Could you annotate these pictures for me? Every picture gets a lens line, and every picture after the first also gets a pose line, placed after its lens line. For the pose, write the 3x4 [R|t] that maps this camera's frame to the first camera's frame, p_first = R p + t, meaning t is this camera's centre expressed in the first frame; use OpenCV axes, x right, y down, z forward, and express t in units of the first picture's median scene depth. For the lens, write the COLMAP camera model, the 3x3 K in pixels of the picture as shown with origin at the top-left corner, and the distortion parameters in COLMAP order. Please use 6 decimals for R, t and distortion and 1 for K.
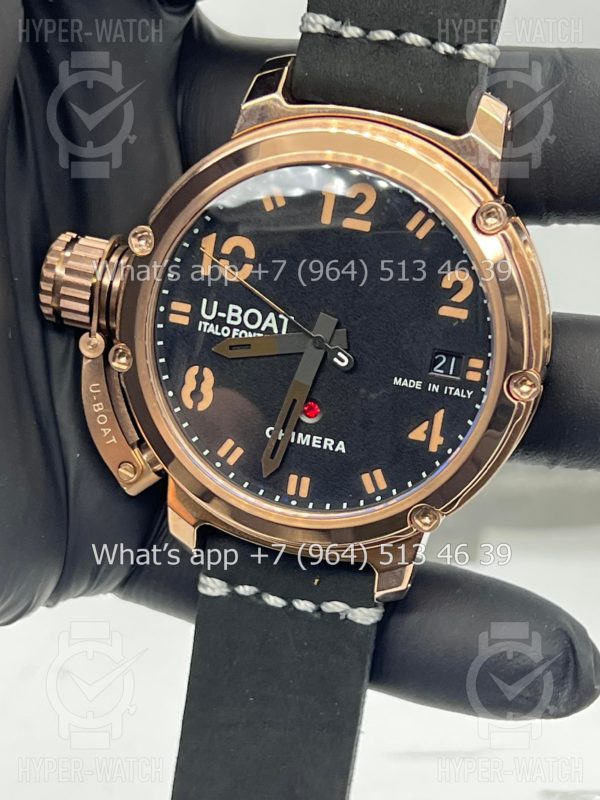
lens RADIAL K [[1939.5, 0, 300.8], [0, 1939.5, 419.6], [0, 0, 1]] dist [0.314989, 0.000000]
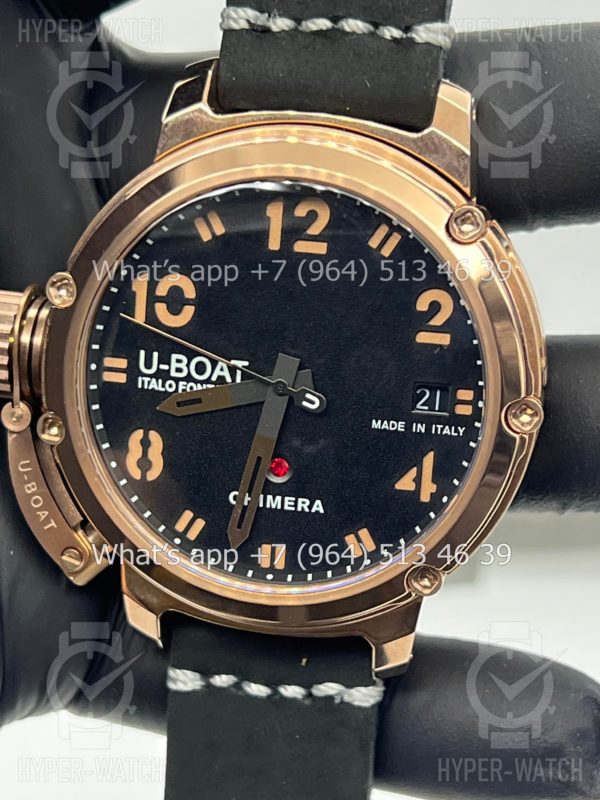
lens RADIAL K [[1939.5, 0, 302.0], [0, 1939.5, 432.3], [0, 0, 1]] dist [0.314989, 0.000000]
pose [[0.994589, -0.100667, 0.025649, -0.005070], [0.100653, 0.994920, 0.001857, -0.020876], [-0.025706, 0.000735, 0.999669, 0.142365]]
